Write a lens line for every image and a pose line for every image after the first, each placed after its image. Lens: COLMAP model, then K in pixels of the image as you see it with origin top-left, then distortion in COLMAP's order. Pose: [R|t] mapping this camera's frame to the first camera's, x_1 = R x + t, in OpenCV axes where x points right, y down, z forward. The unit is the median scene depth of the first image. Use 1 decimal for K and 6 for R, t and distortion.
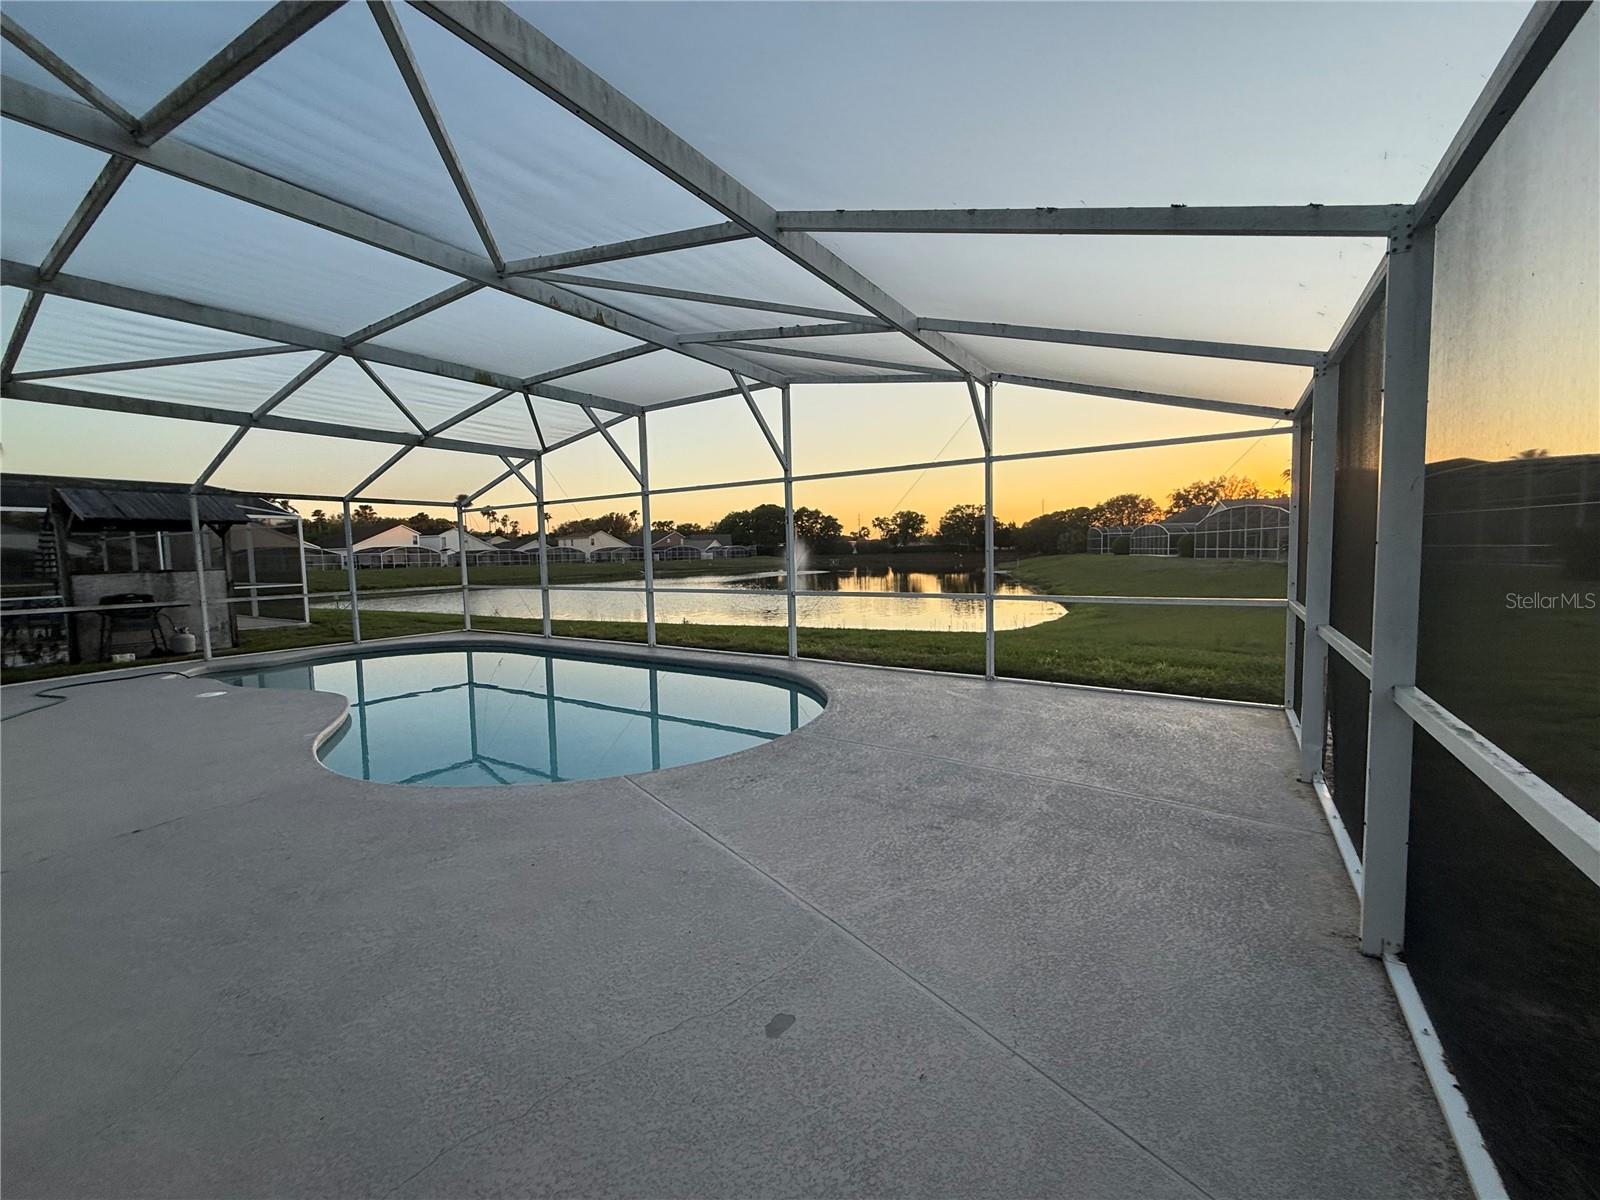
lens RADIAL K [[641.0, 0, 796.1], [0, 641.0, 599.4], [0, 0, 1]] dist [-0.001256, 0.000476]
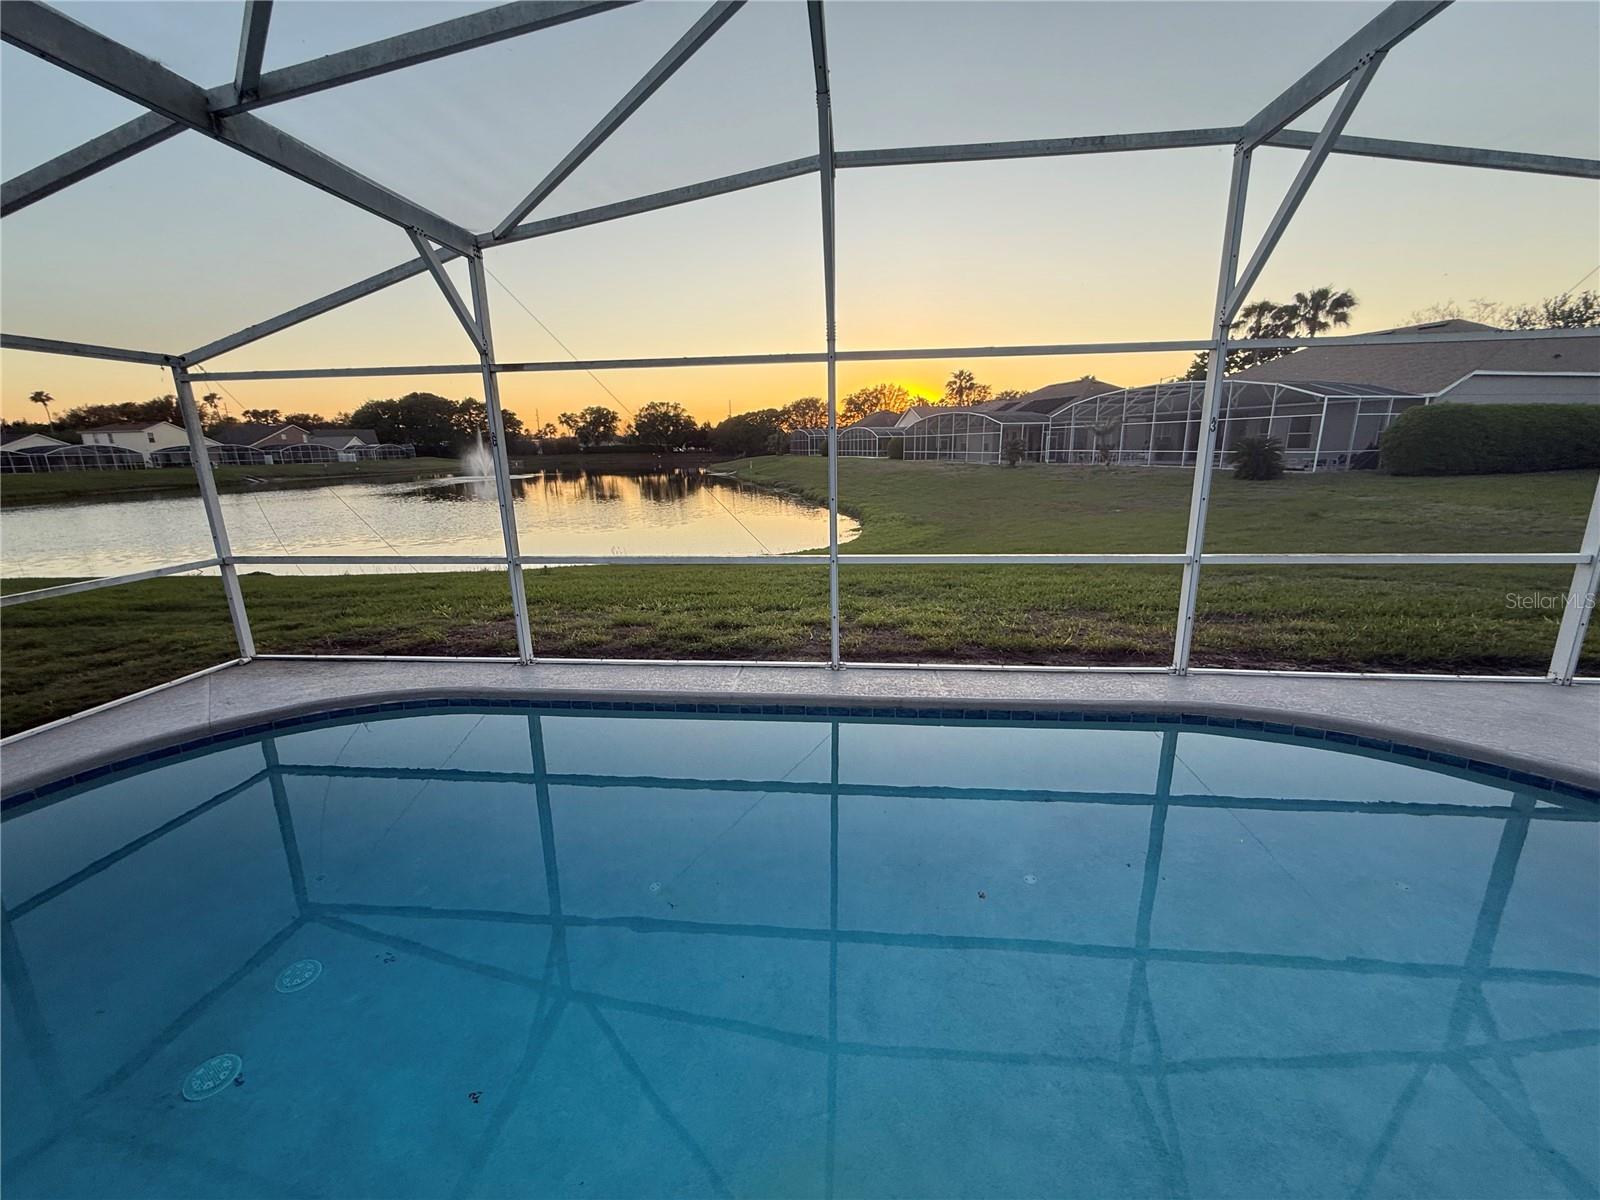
lens RADIAL K [[641.0, 0, 793.4], [0, 641.0, 597.4], [0, 0, 1]] dist [-0.001256, 0.000476]
pose [[0.884059, -0.101953, 0.456120, -0.225428], [0.032769, 0.987037, 0.157110, -0.029920], [-0.466225, -0.123948, 0.875940, 0.263984]]
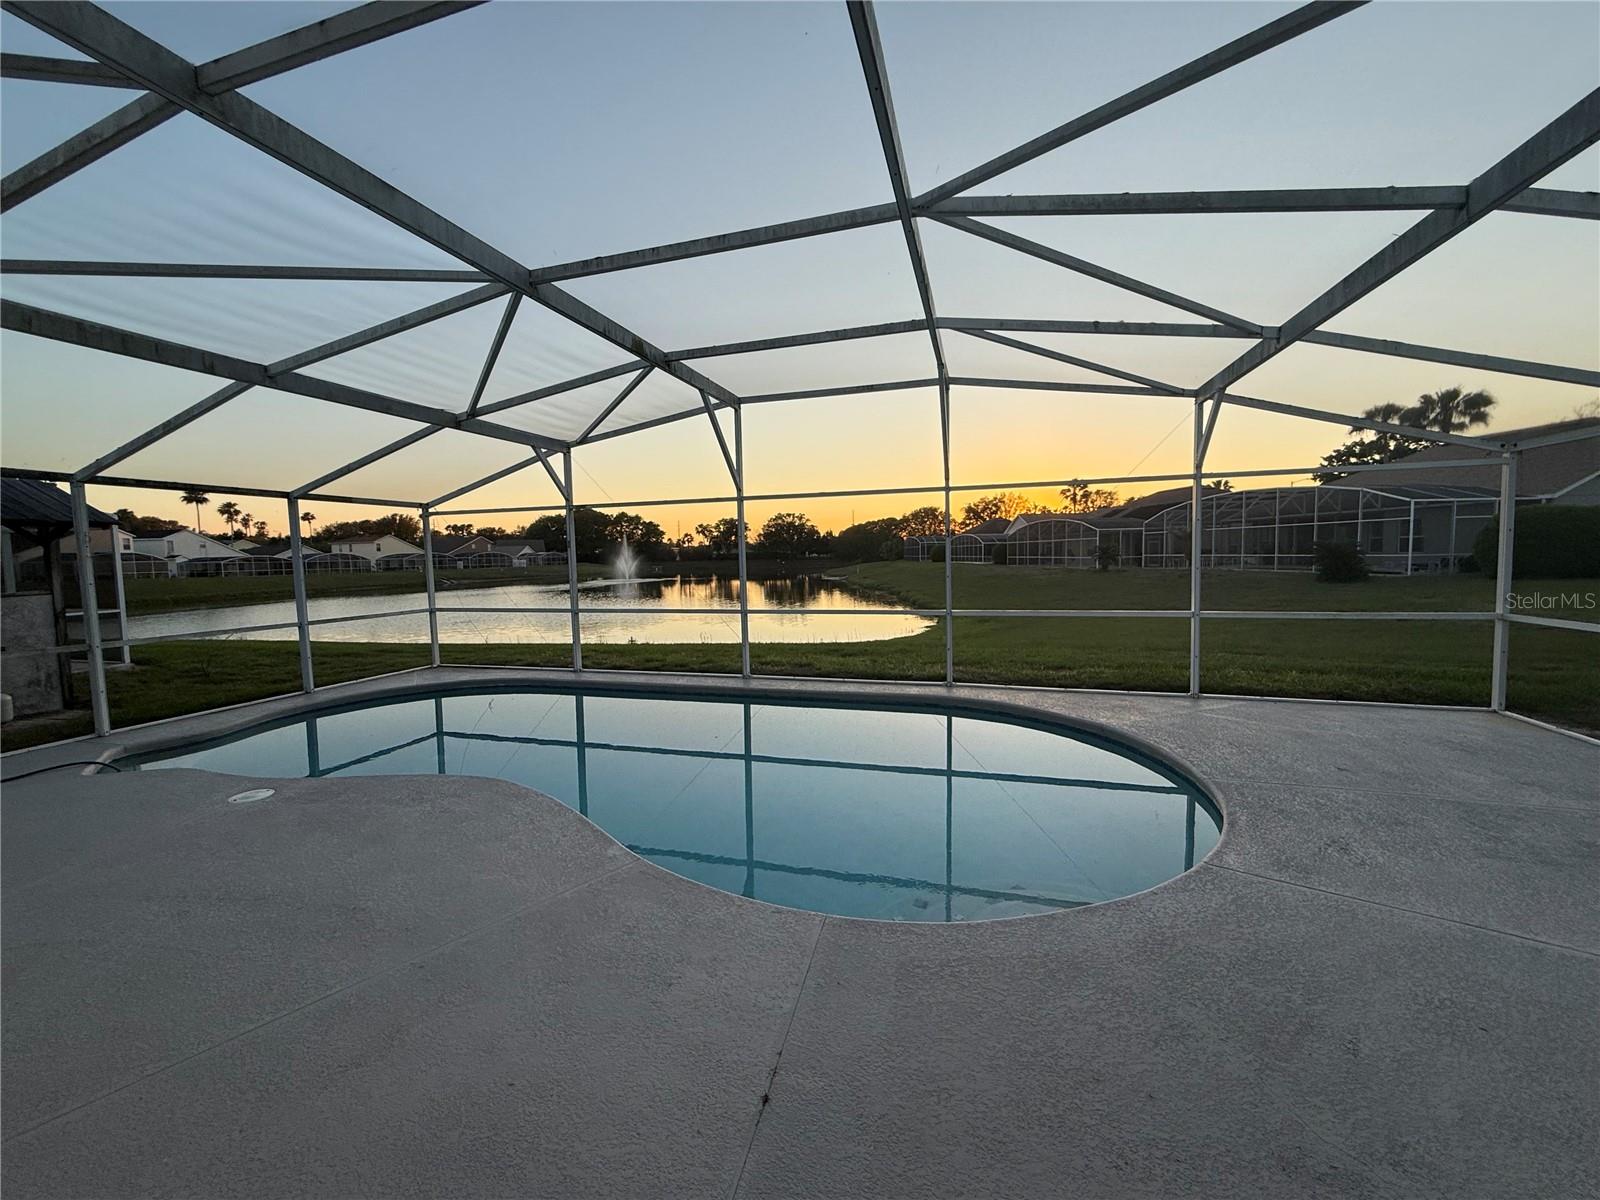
lens RADIAL K [[641.0, 0, 795.4], [0, 641.0, 596.7], [0, 0, 1]] dist [-0.001256, 0.000476]
pose [[0.957434, -0.016979, 0.288152, -0.188964], [0.021065, 0.999717, -0.011087, -0.010775], [-0.287882, 0.016685, 0.957520, 0.074179]]
